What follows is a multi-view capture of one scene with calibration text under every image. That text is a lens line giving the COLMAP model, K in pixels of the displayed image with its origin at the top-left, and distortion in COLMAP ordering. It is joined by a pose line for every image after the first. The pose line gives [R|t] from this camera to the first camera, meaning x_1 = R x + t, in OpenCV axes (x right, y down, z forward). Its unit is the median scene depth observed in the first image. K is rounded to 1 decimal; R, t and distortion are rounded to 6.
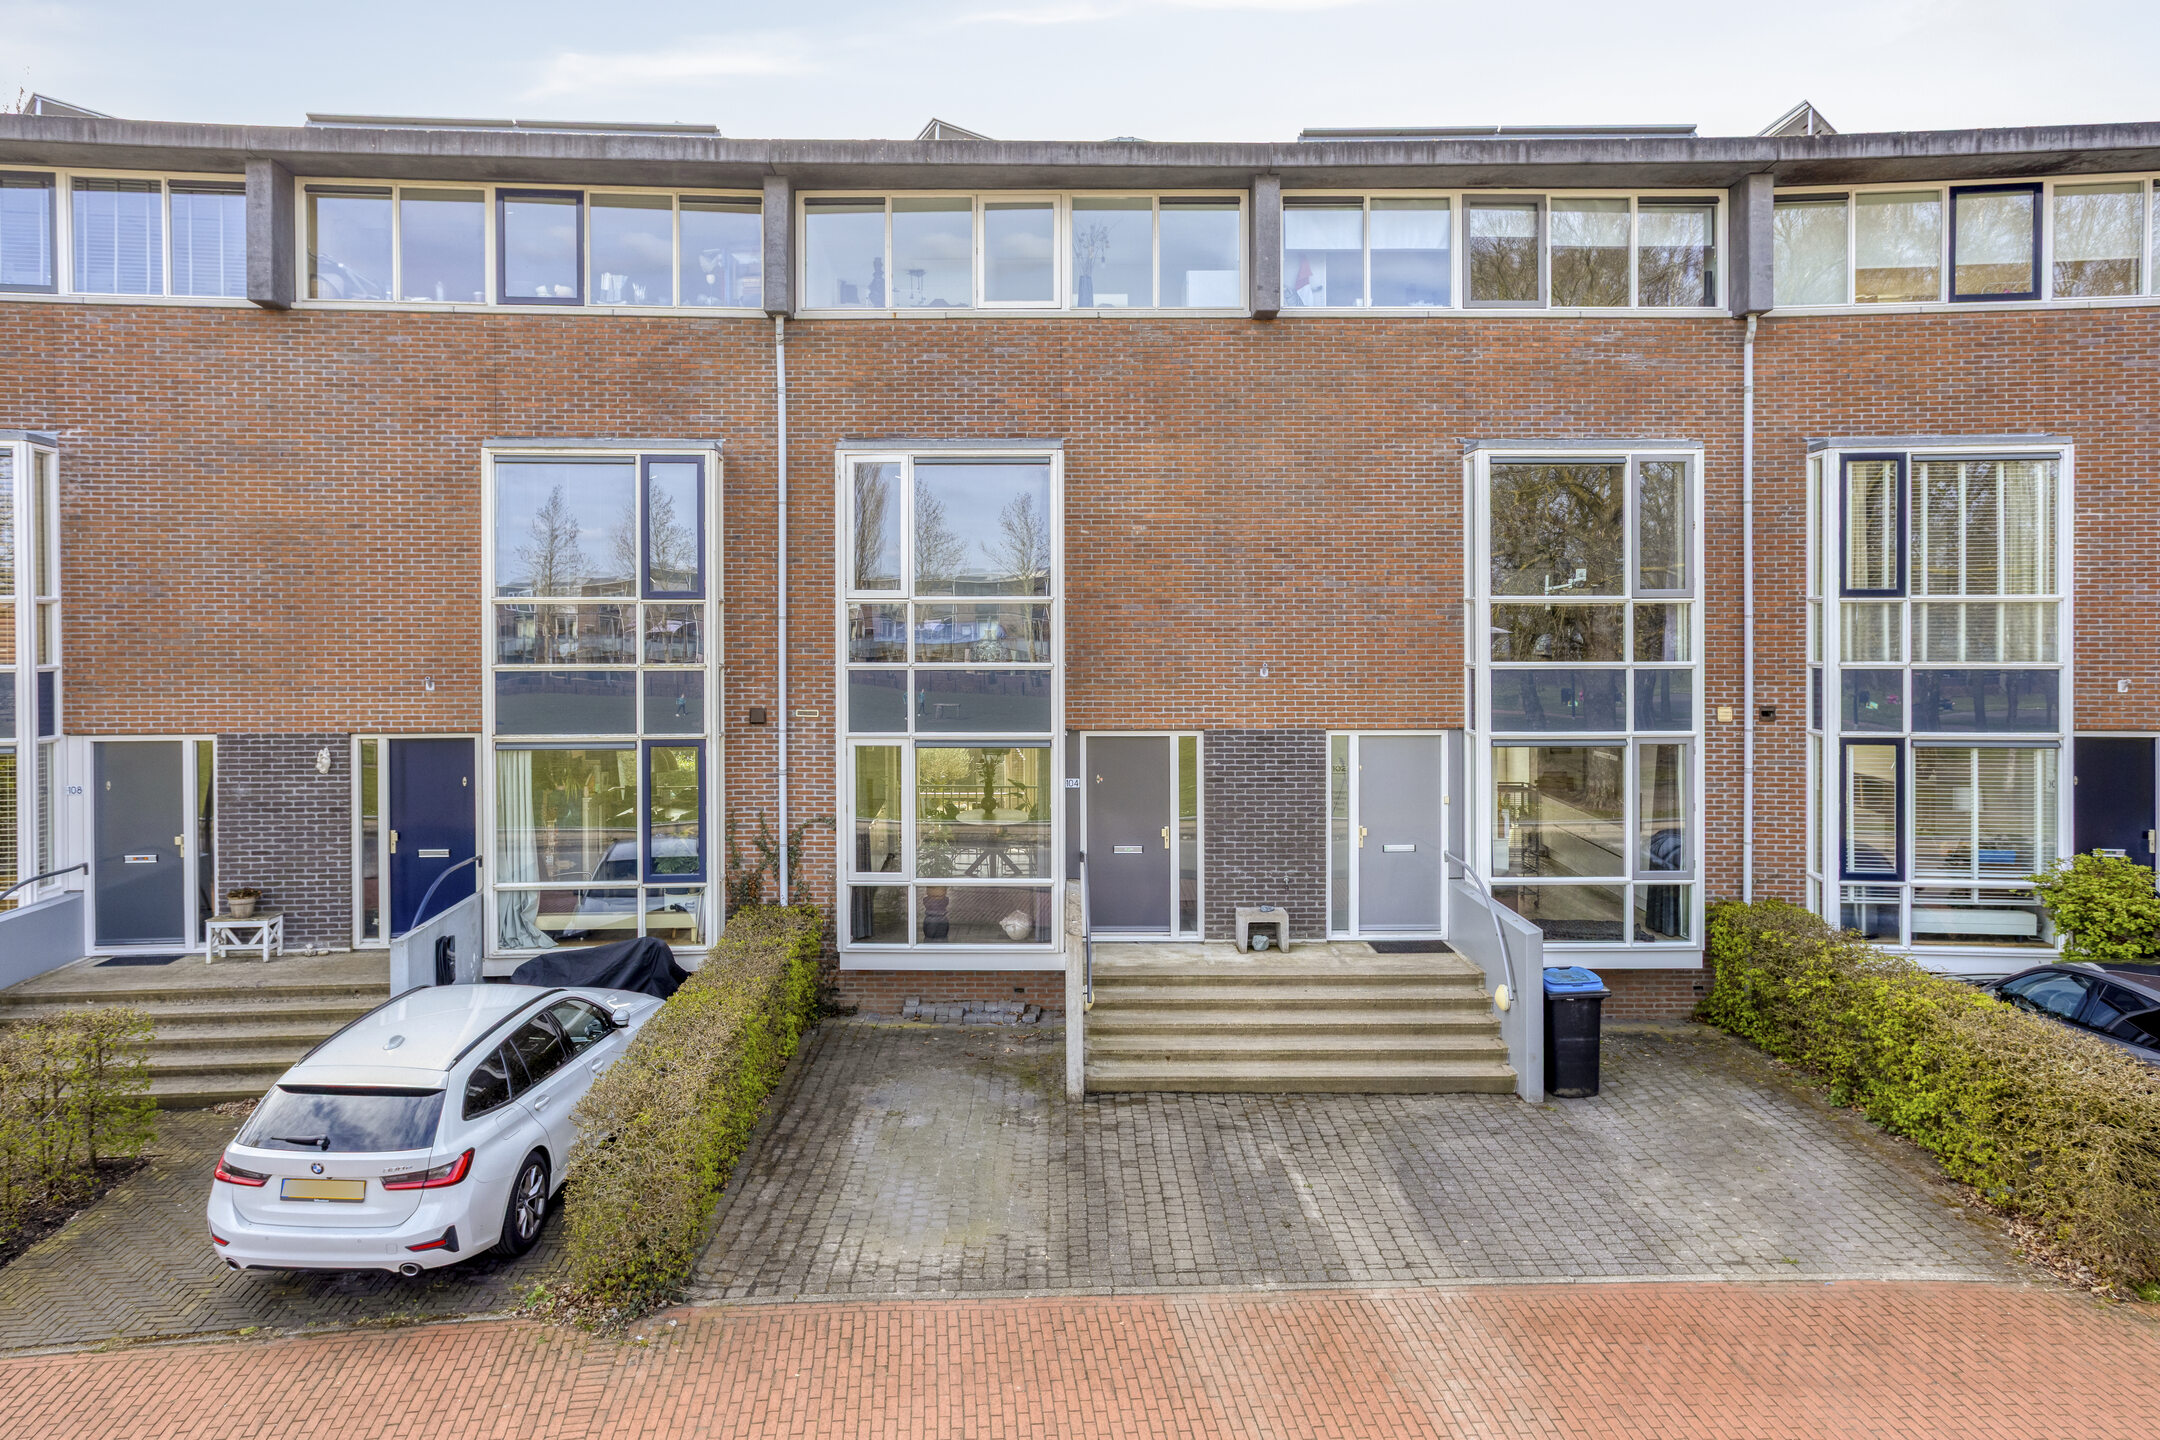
lens RADIAL K [[1423.4, 0, 1057.3], [0, 1423.4, 623.1], [0, 0, 1]] dist [-0.034025, 0.038999]
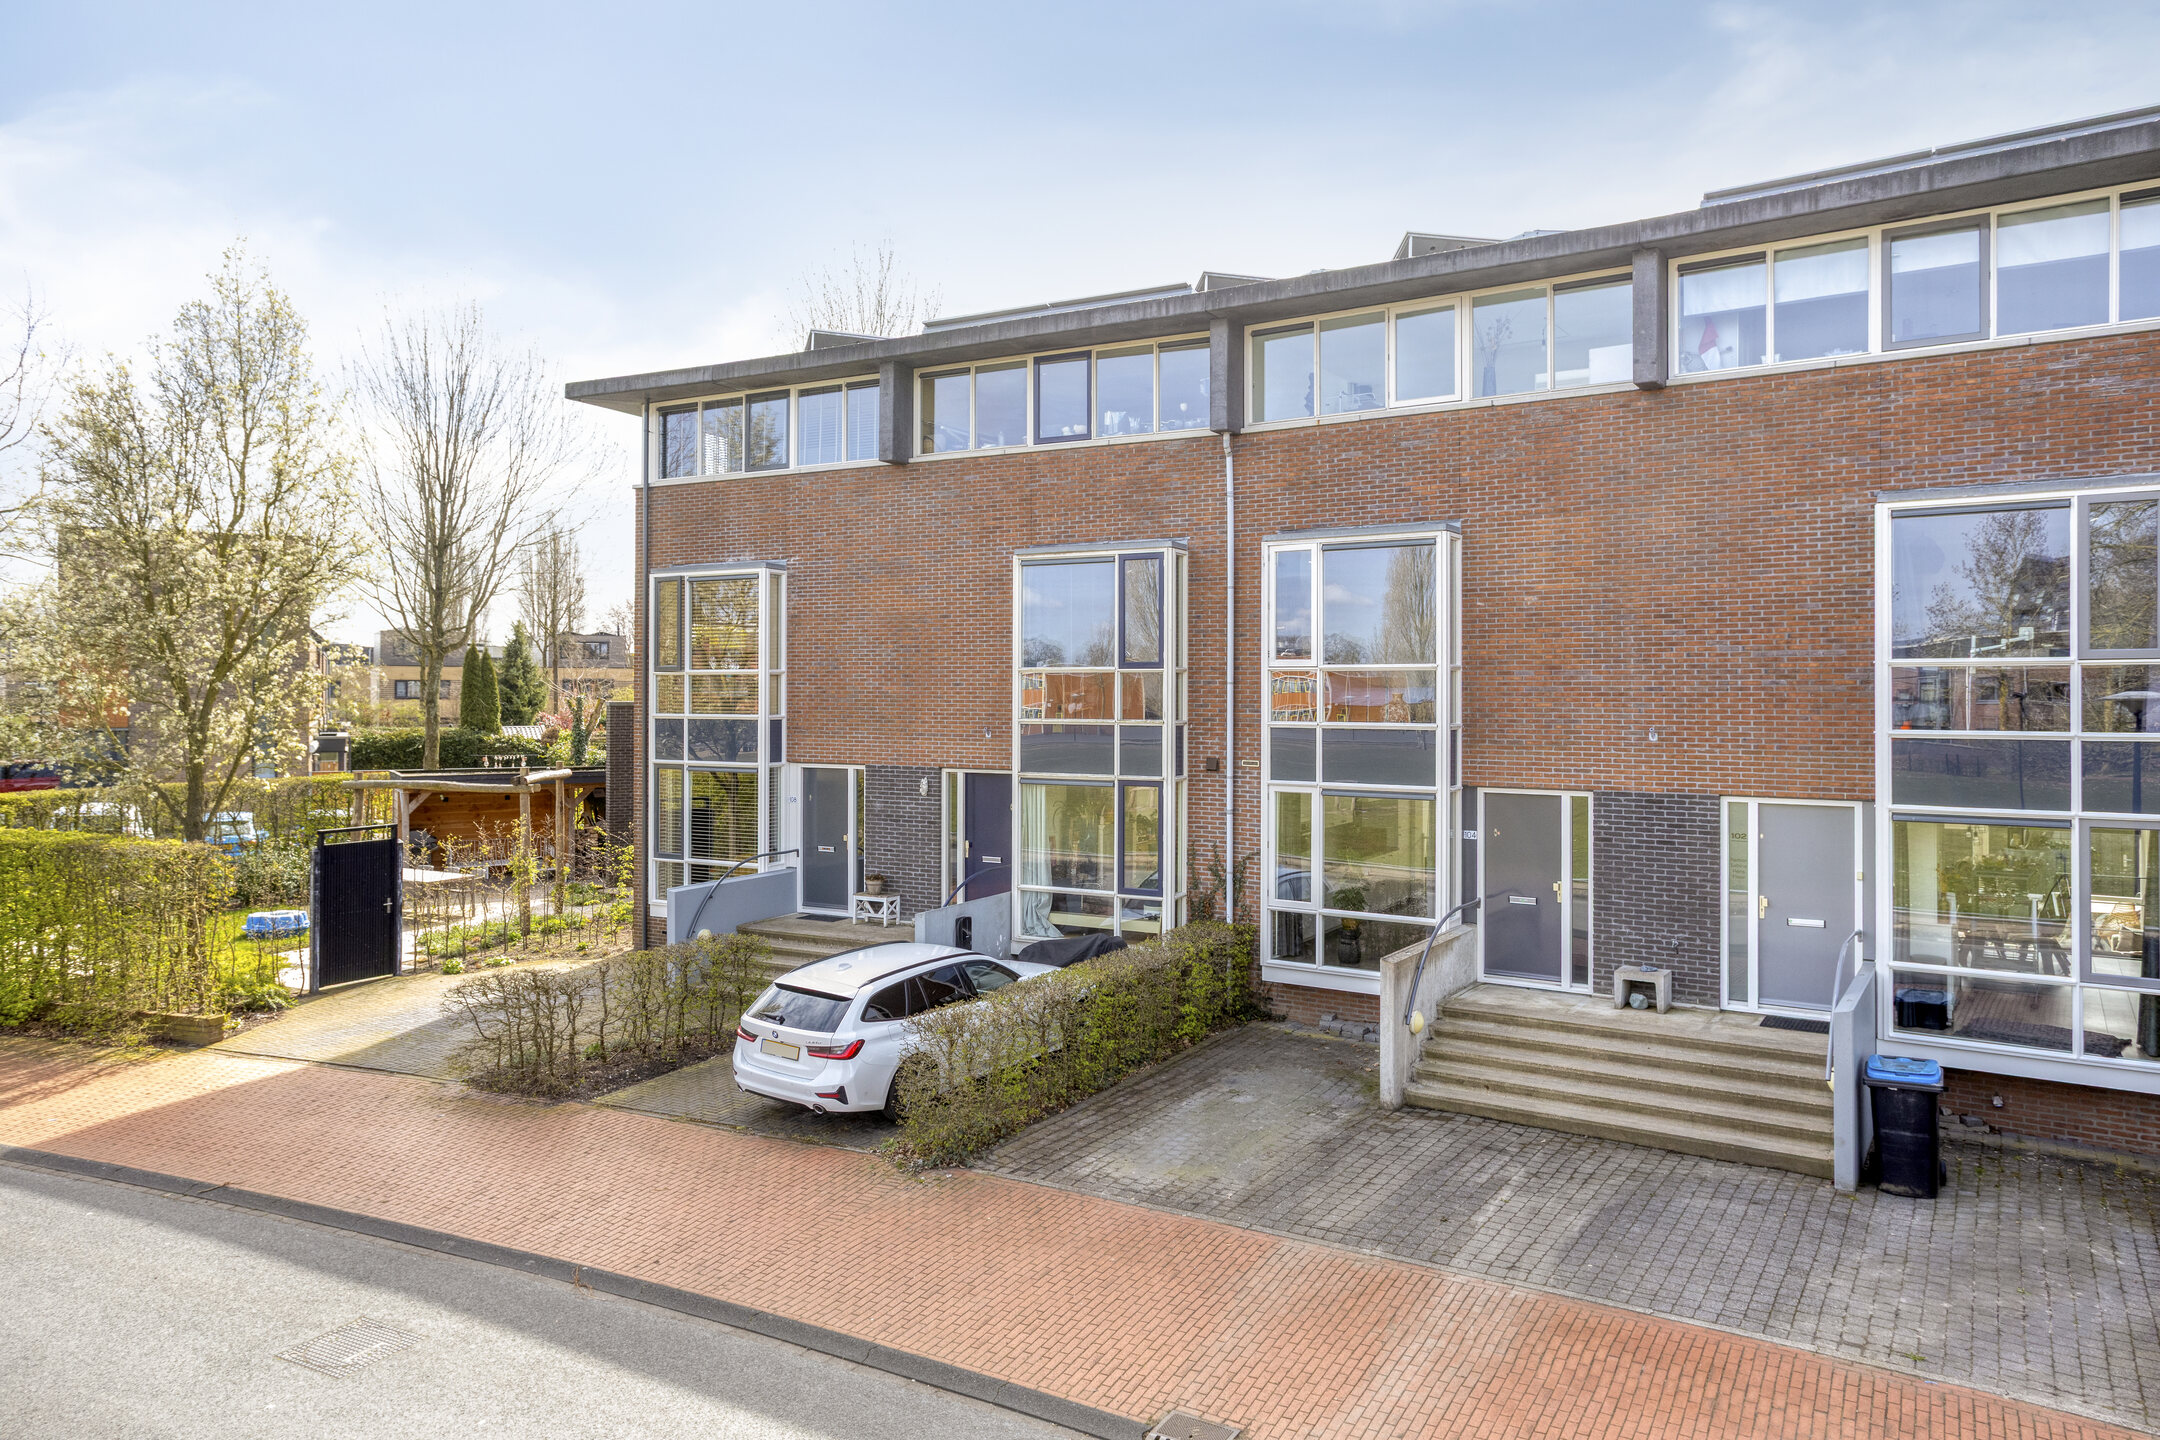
lens RADIAL K [[1410.9, 0, 1069.4], [0, 1410.9, 677.3], [0, 0, 1]] dist [-0.024288, 0.027024]
pose [[0.829458, -0.003238, -0.558559, 0.370195], [-0.002720, 0.999948, -0.009837, 0.003391], [0.558562, 0.009678, 0.829406, -0.067741]]
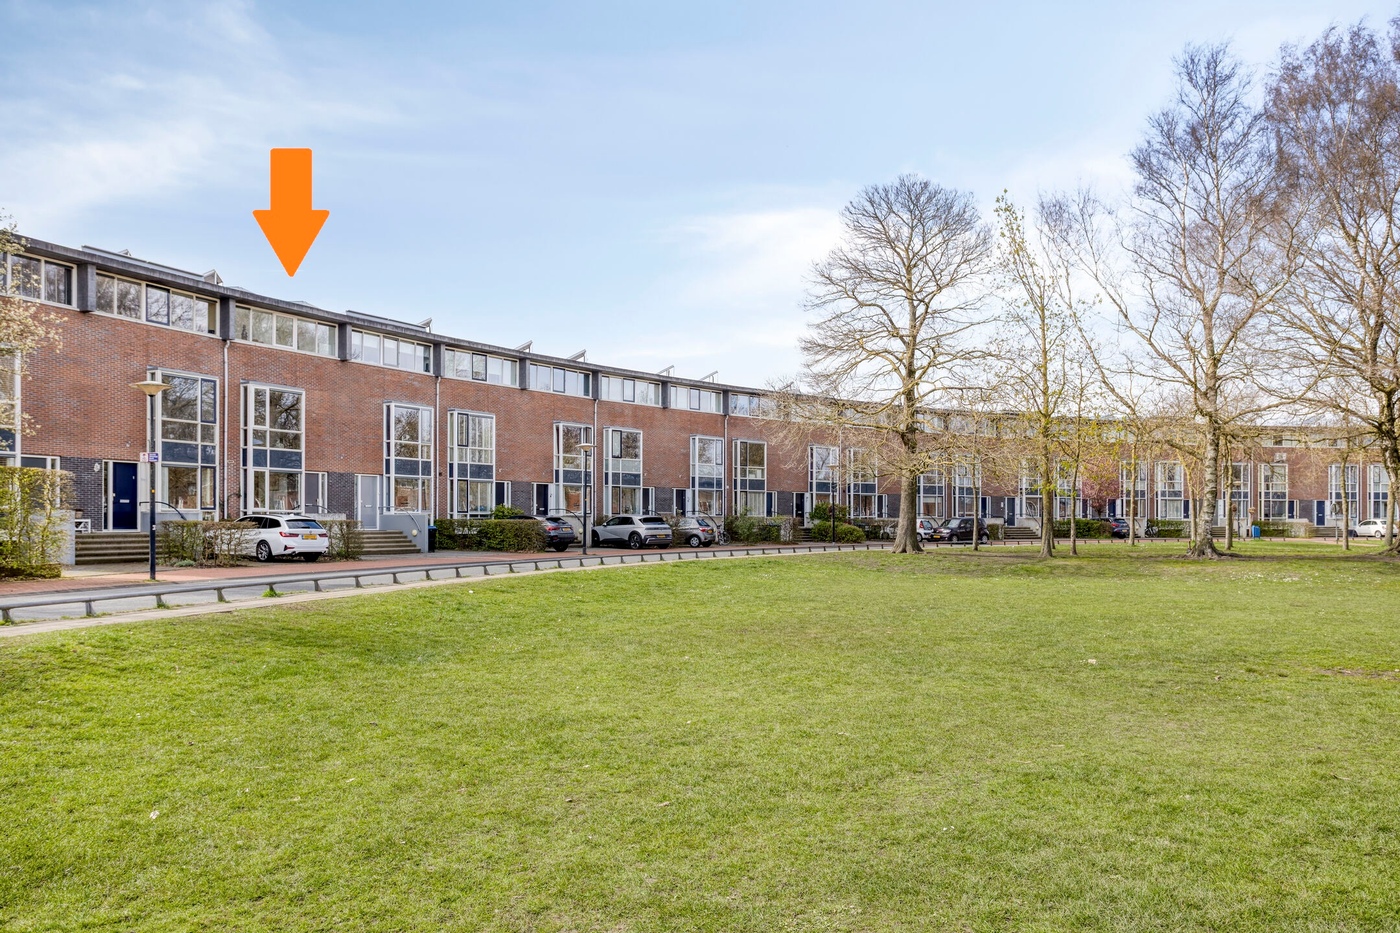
lens RADIAL K [[1066.4, 0, 729.4], [0, 1066.4, 520.8], [0, 0, 1]] dist [-0.004874, 0.007266]
pose [[0.464723, 0.005021, 0.885442, -1.873090], [0.010836, 0.999877, -0.011358, 0.247533], [-0.885390, 0.014873, 0.464612, -1.190703]]
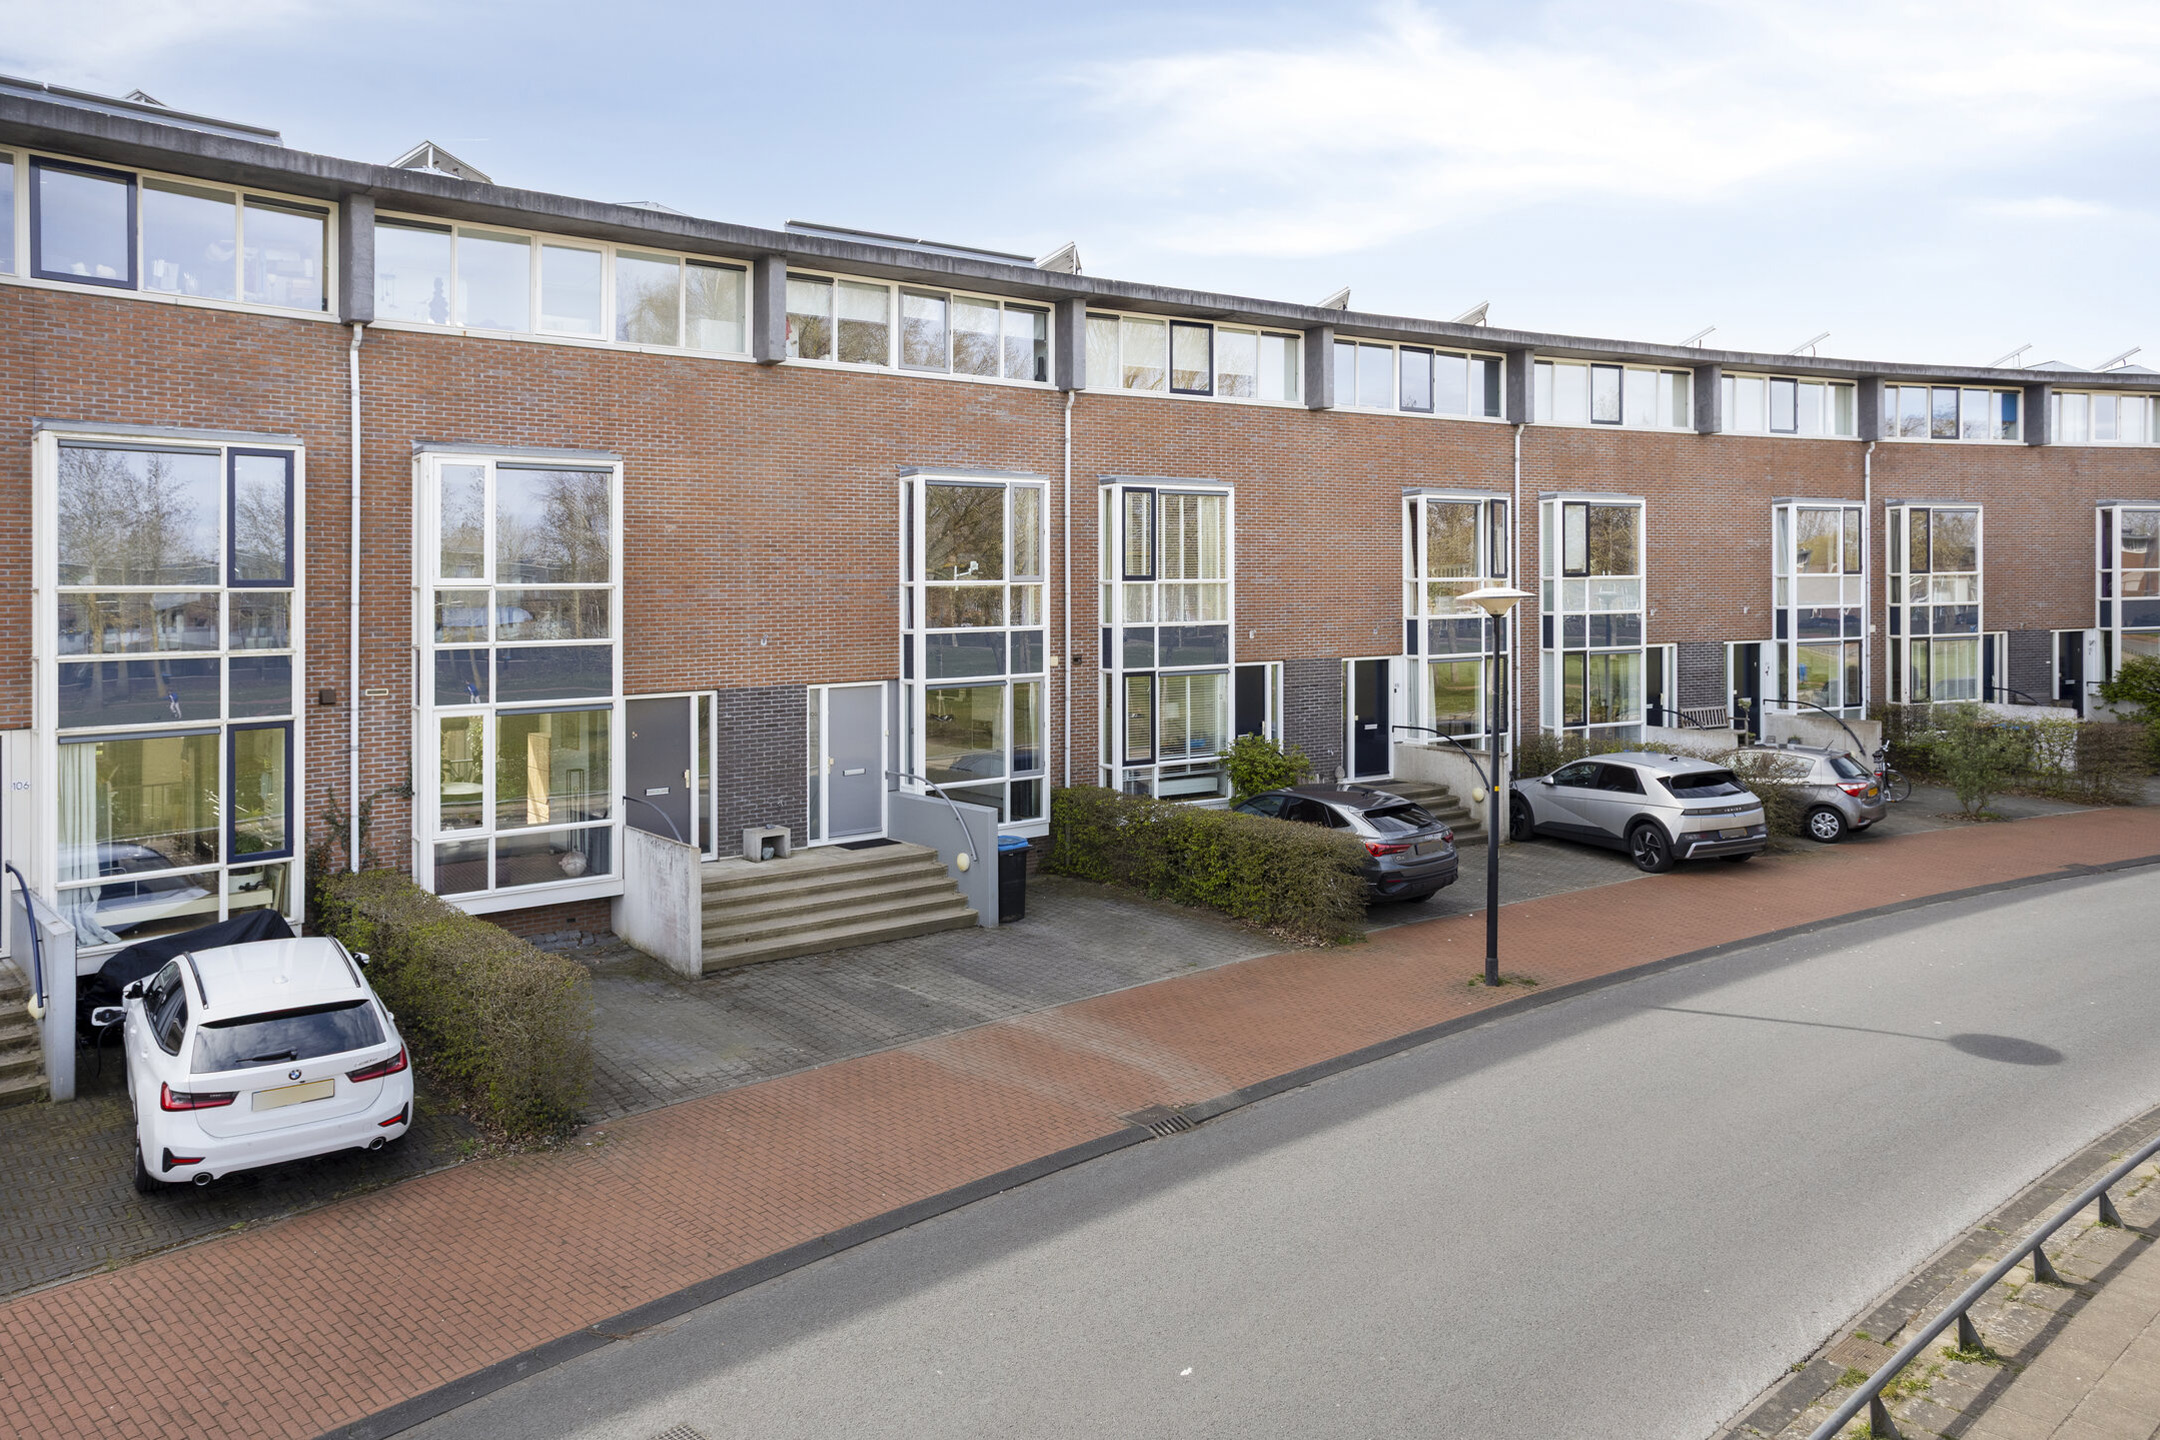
lens RADIAL K [[1423.4, 0, 1044.1], [0, 1423.4, 625.3], [0, 0, 1]] dist [-0.034025, 0.038999]
pose [[0.796428, -0.021722, 0.604343, -0.439819], [0.021884, 0.999735, 0.007094, 0.017017], [-0.604338, 0.007576, 0.796692, -0.173570]]
